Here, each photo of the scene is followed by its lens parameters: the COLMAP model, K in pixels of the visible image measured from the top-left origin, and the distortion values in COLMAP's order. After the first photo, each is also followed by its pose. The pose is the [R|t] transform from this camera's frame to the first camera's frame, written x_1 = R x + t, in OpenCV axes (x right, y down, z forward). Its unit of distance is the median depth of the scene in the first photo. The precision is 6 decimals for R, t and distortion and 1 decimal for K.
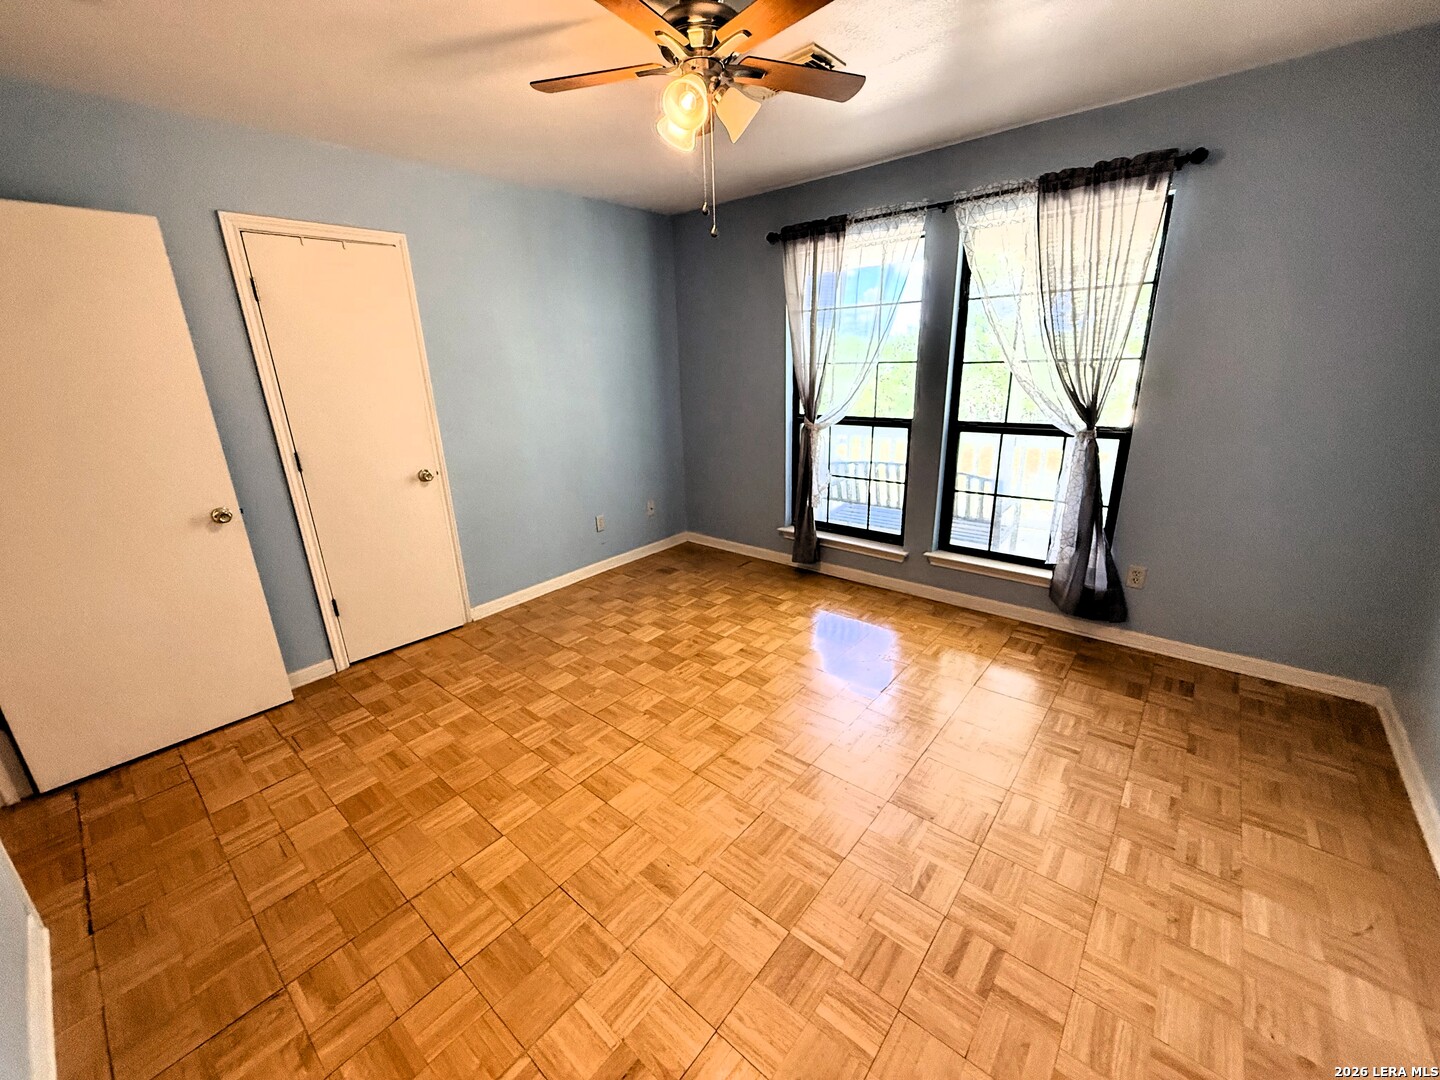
lens RADIAL K [[574.1, 0, 710.7], [0, 574.1, 537.2], [0, 0, 1]] dist [0.000588, 0.000310]
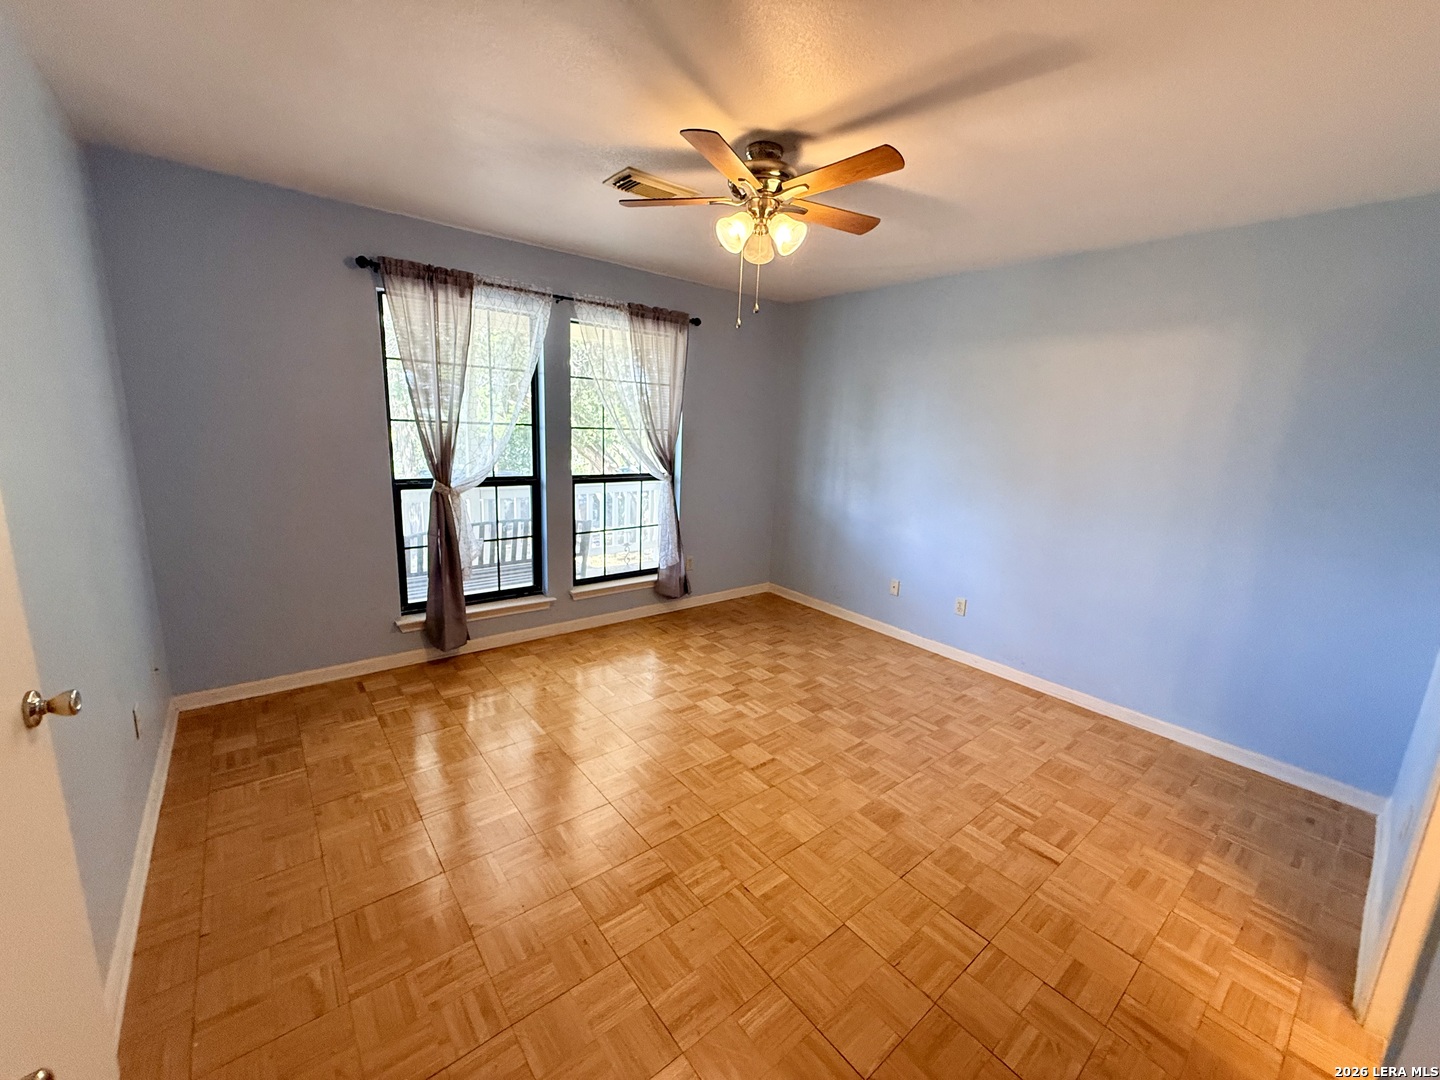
lens RADIAL K [[574.1, 0, 716.2], [0, 574.1, 536.1], [0, 0, 1]] dist [0.000588, 0.000310]
pose [[0.185630, -0.153291, 0.970589, -0.707821], [0.244679, 0.963855, 0.105431, -0.138324], [-0.951669, 0.217912, 0.216428, 0.503023]]
